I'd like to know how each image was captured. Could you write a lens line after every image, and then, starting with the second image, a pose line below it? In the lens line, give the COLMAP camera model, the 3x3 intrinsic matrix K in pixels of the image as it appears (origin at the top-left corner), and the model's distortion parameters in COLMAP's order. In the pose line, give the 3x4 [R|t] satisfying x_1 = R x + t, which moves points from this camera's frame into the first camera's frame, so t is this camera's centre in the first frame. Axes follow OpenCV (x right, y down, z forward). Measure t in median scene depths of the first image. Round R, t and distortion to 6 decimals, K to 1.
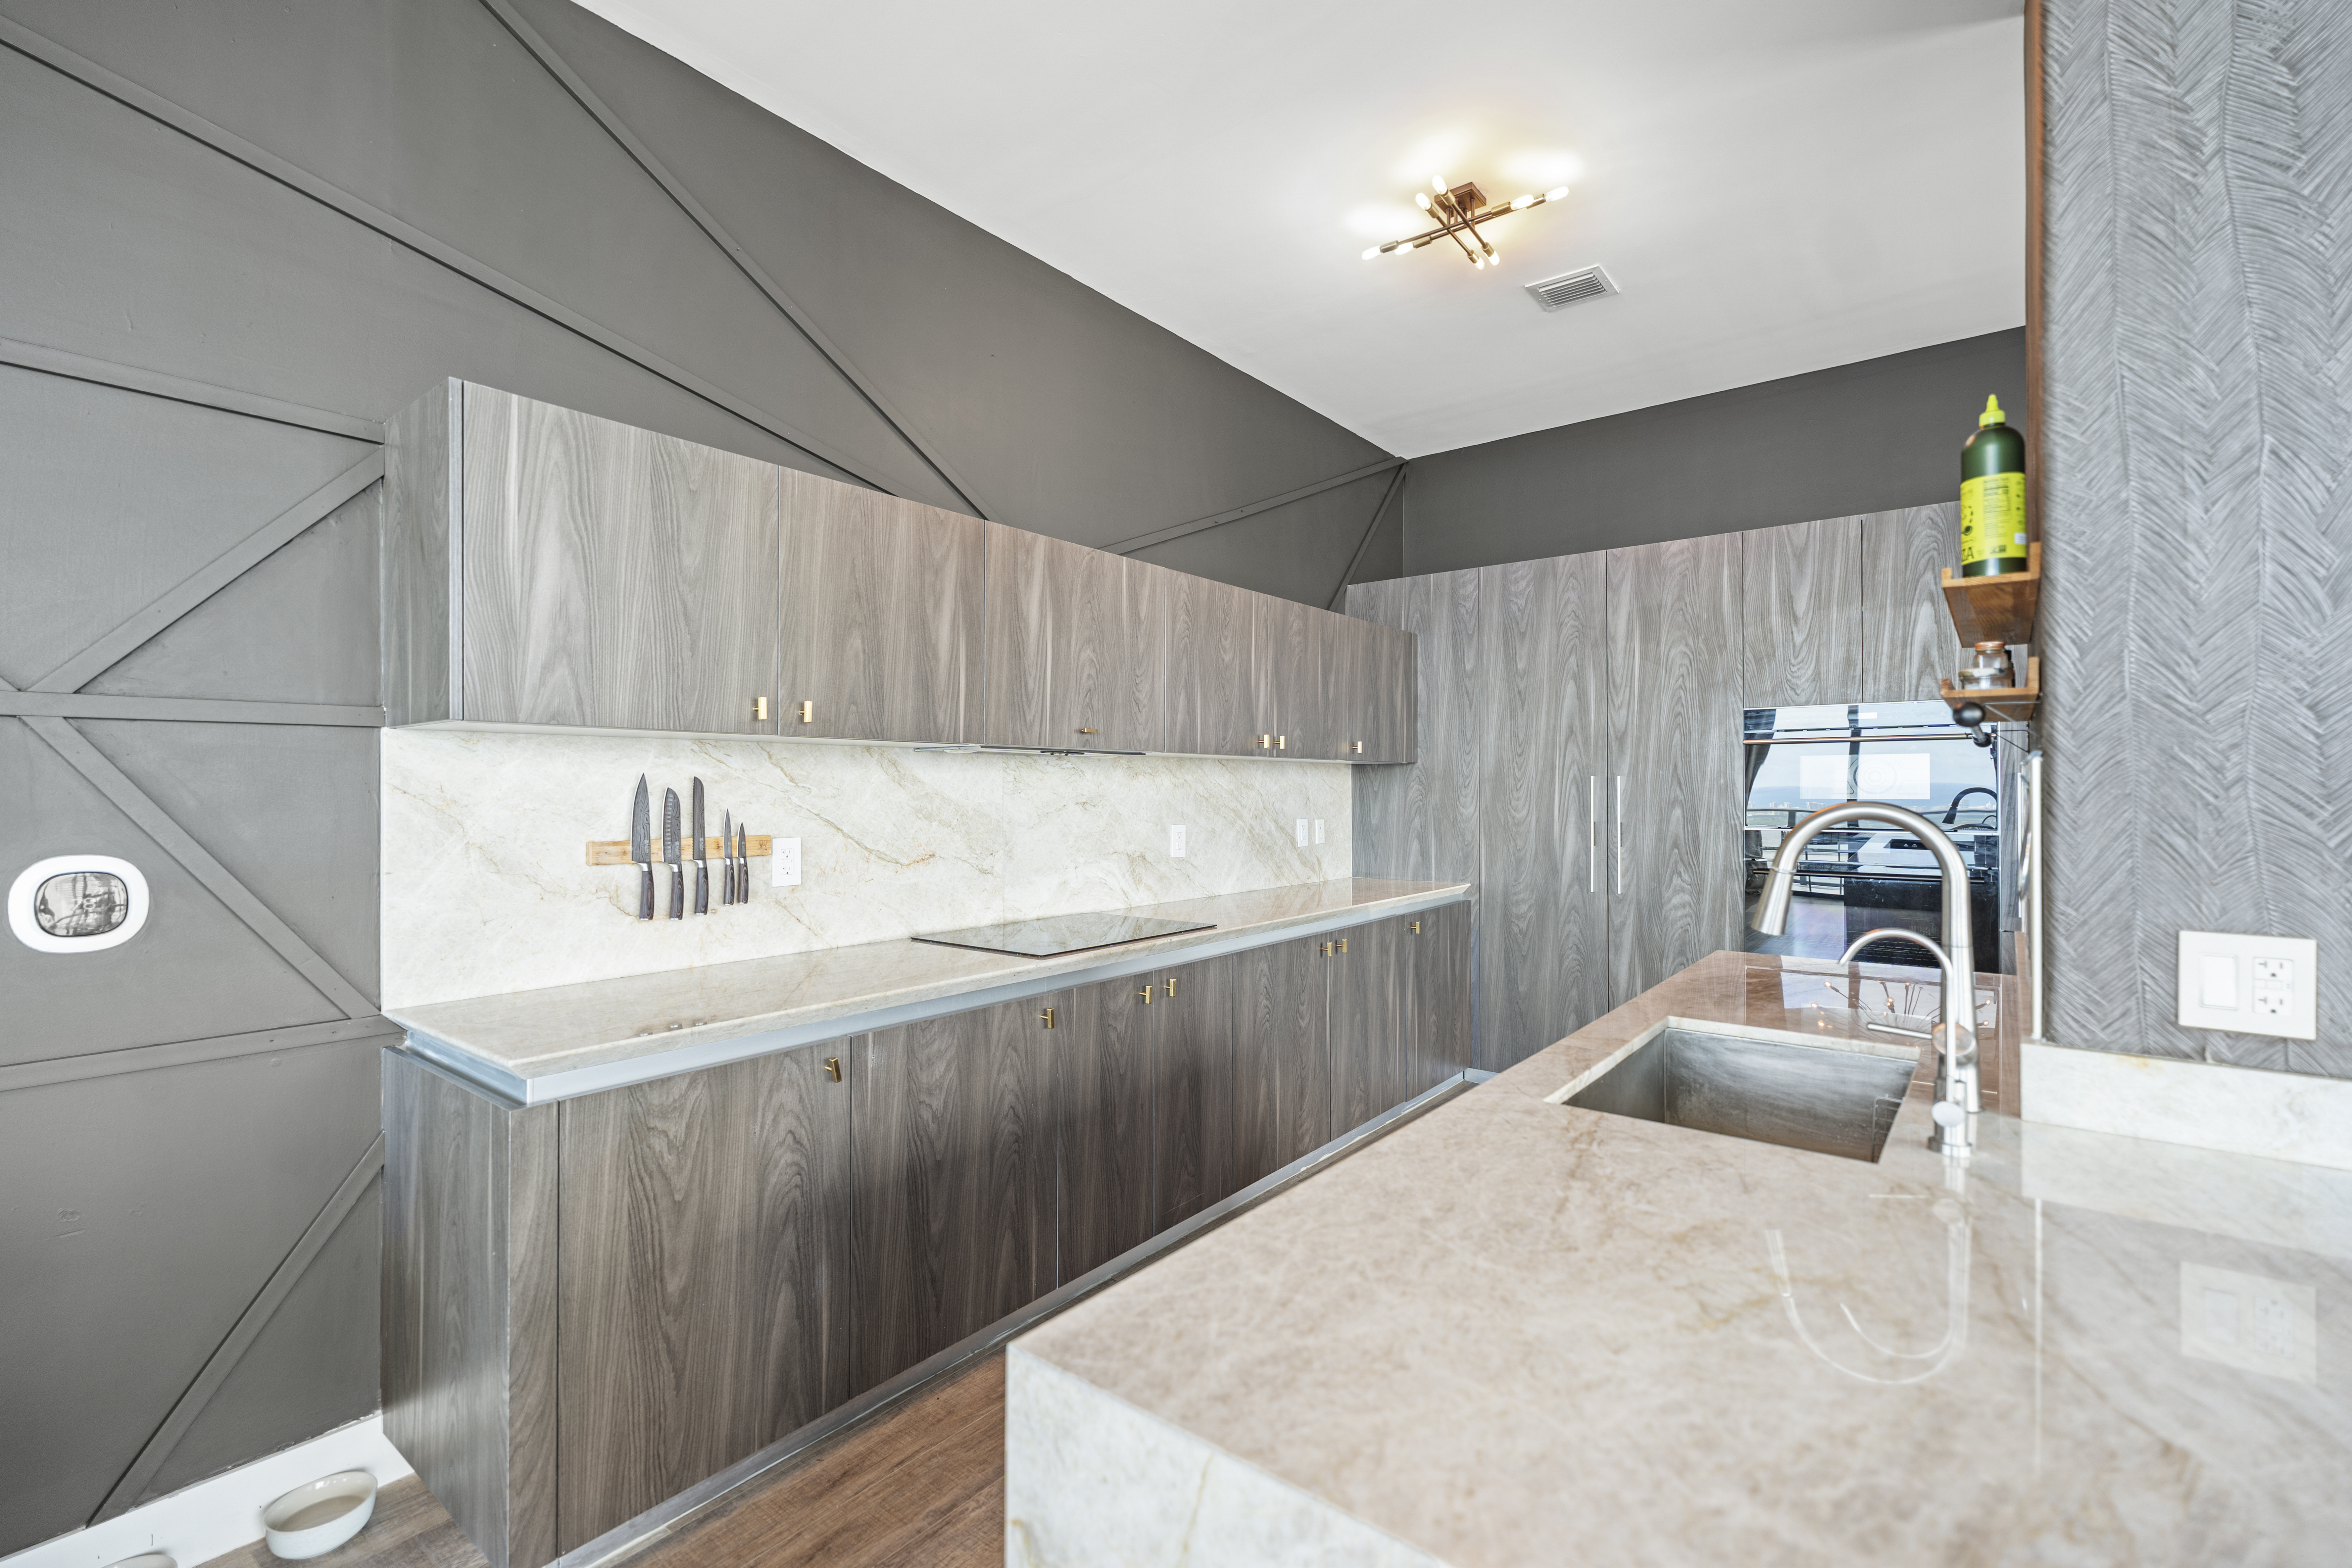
lens RADIAL K [[1041.7, 0, 1175.9], [0, 1041.7, 795.3], [0, 0, 1]] dist [-0.000934, 0.000334]
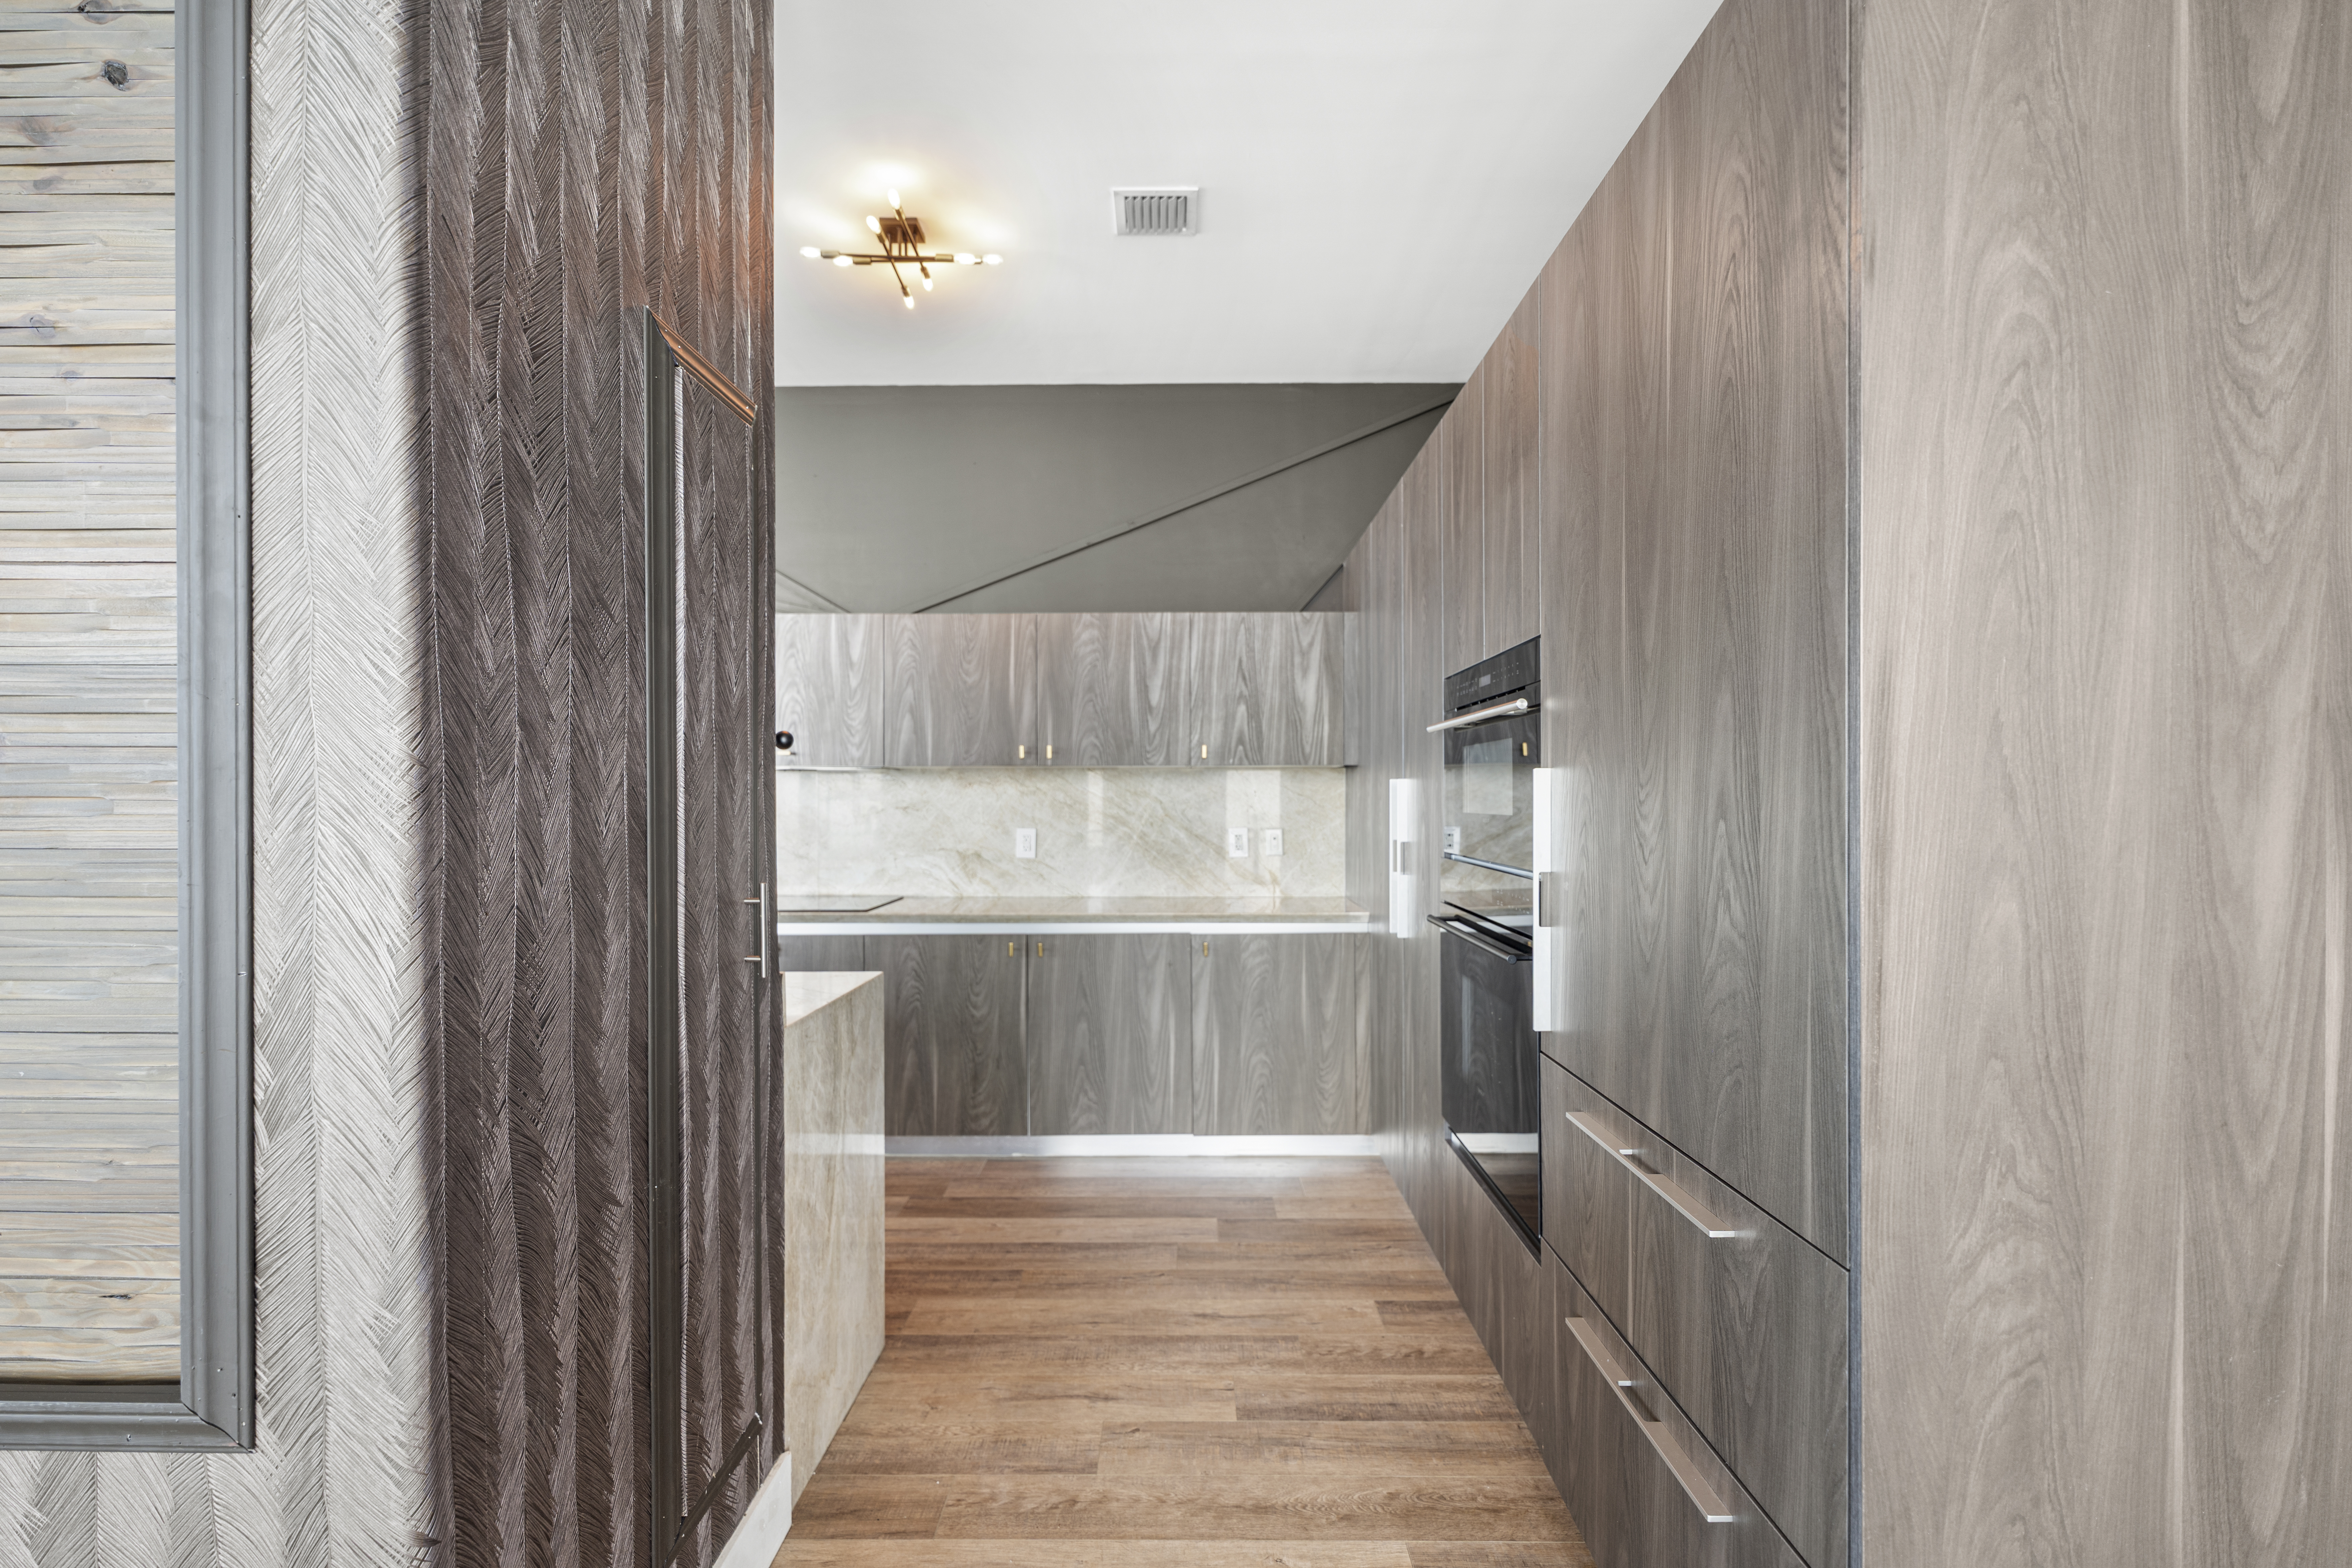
lens RADIAL K [[1041.7, 0, 1175.9], [0, 1041.7, 795.3], [0, 0, 1]] dist [-0.000934, 0.000334]
pose [[0.612417, -0.000045, -0.790535, 0.978483], [-0.003573, 0.999990, -0.002825, -0.004591], [0.790527, 0.004555, 0.612410, 0.443079]]
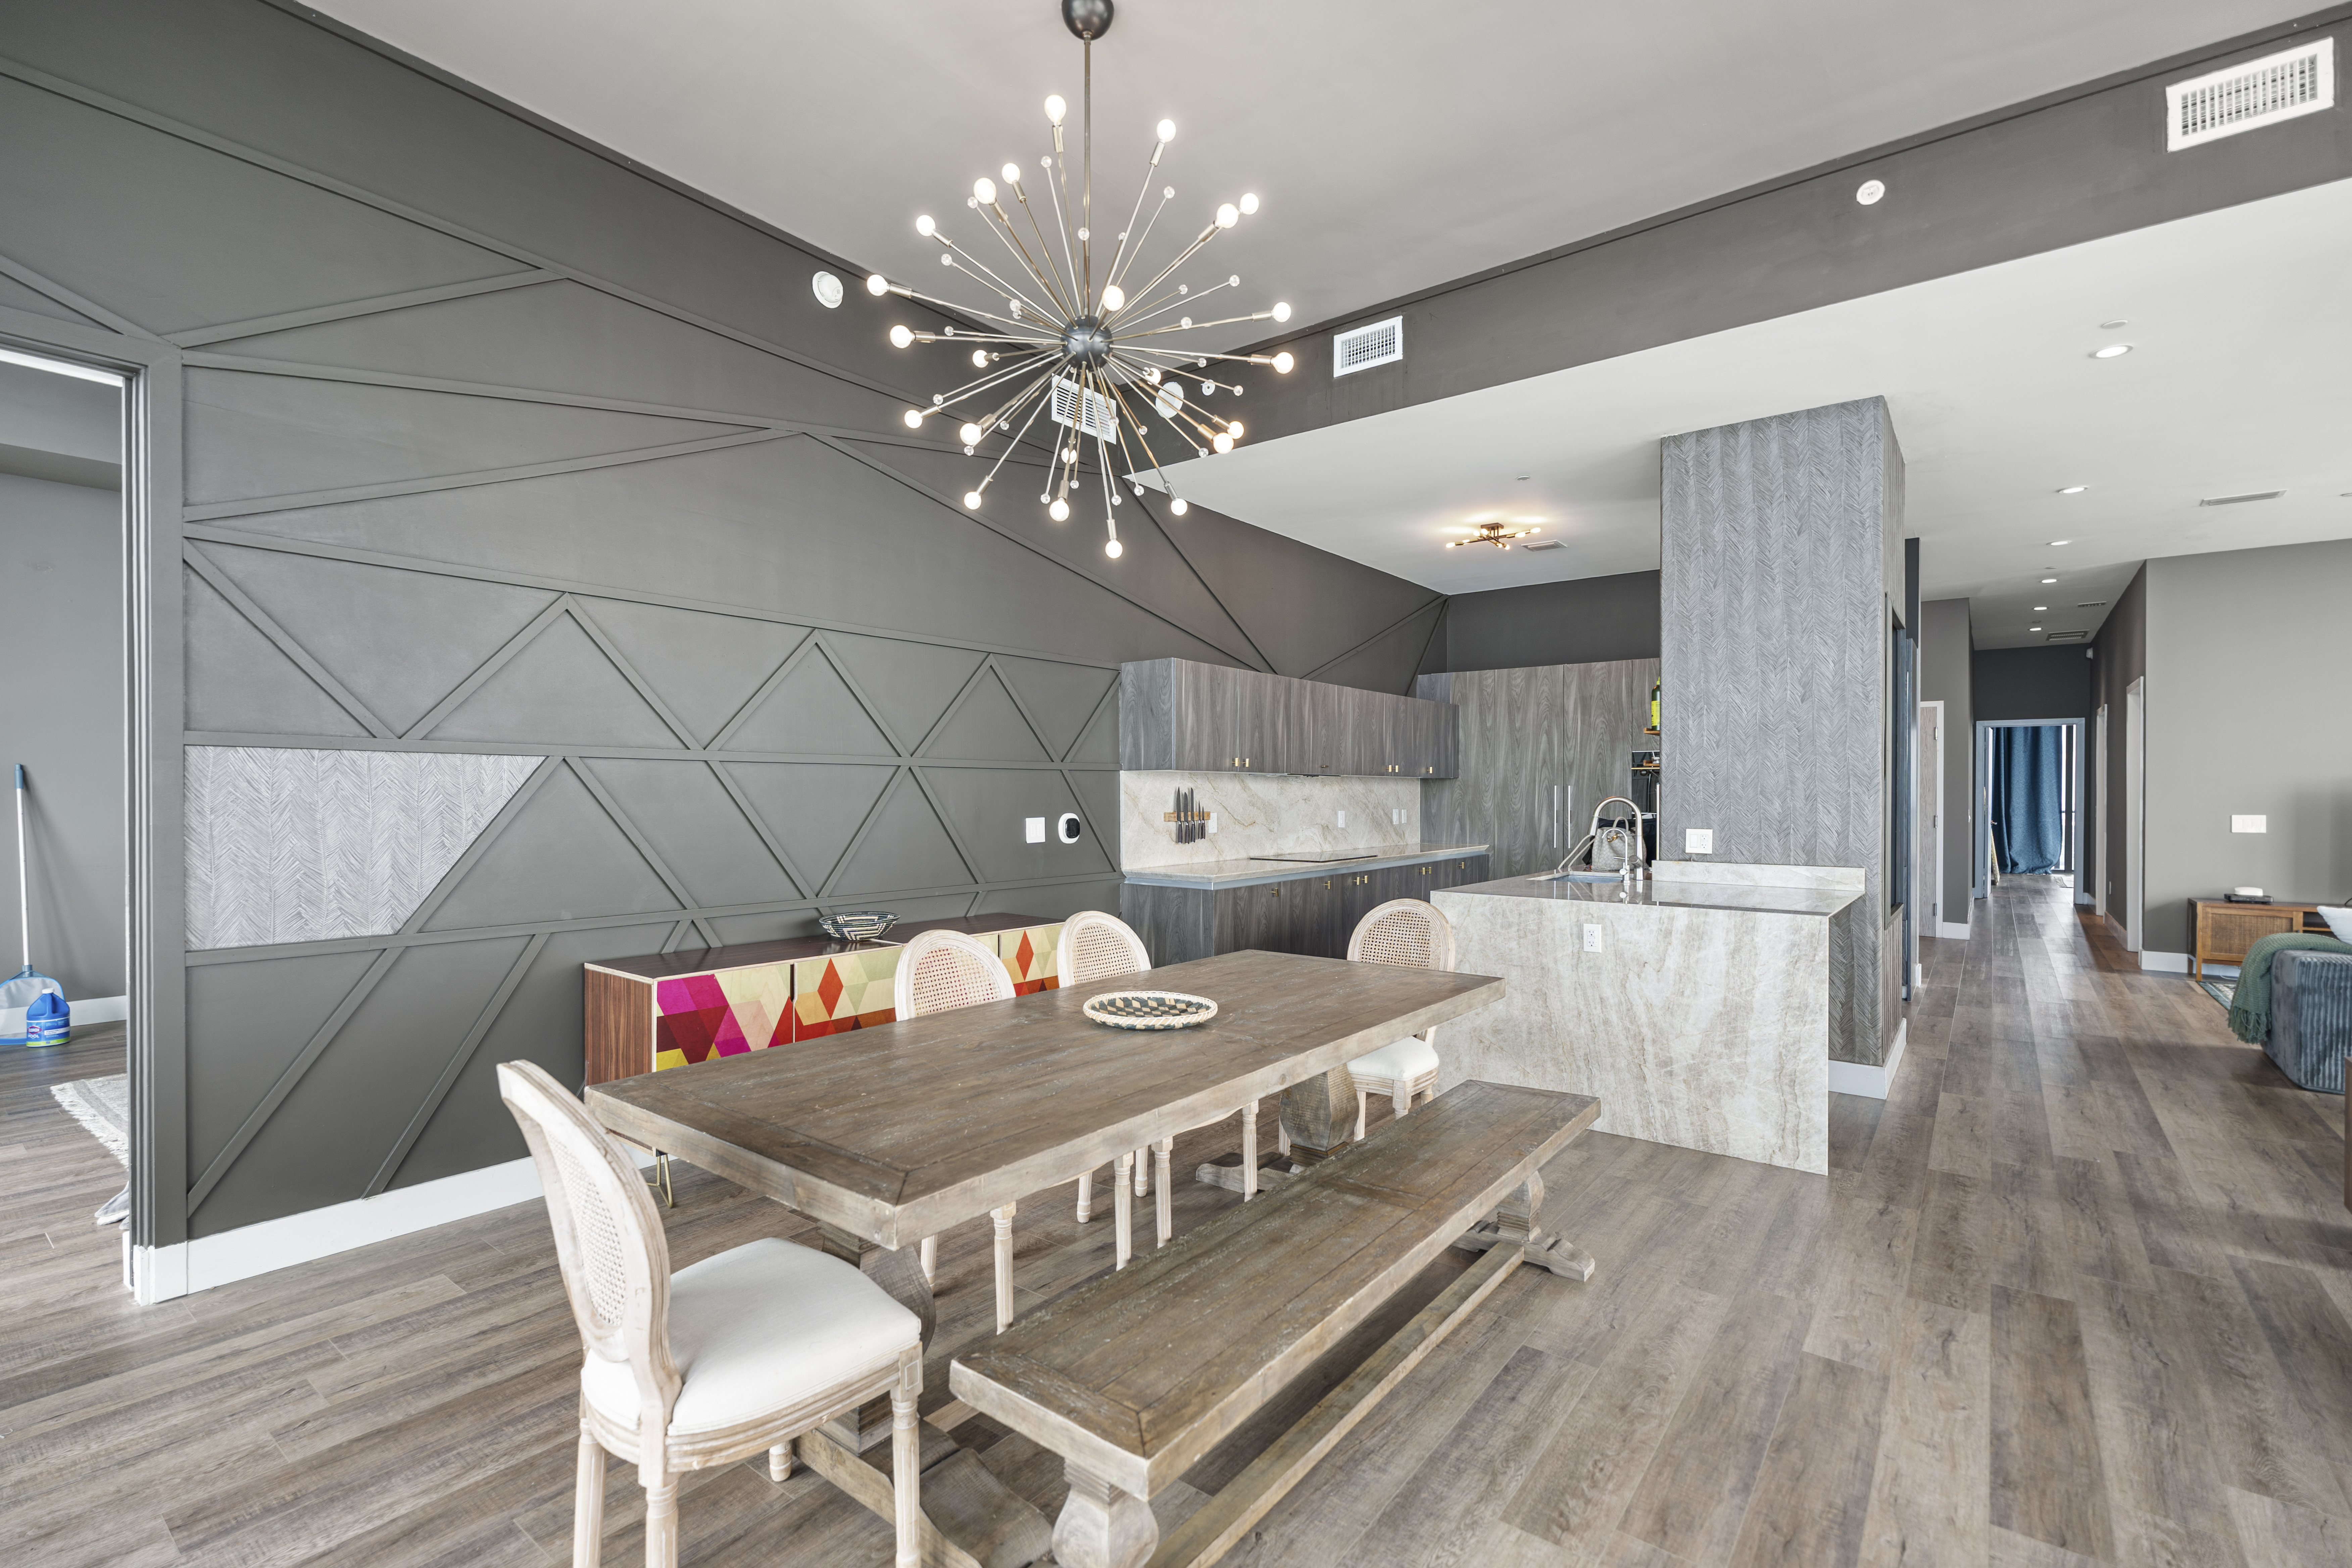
lens RADIAL K [[1059.3, 0, 1177.4], [0, 1059.3, 806.6], [0, 0, 1]] dist [-0.001066, -0.000164]
pose [[0.999920, 0.000811, 0.012607, -0.327215], [-0.000910, 0.999969, 0.007837, 0.005246], [-0.012601, -0.007848, 0.999890, -0.964418]]
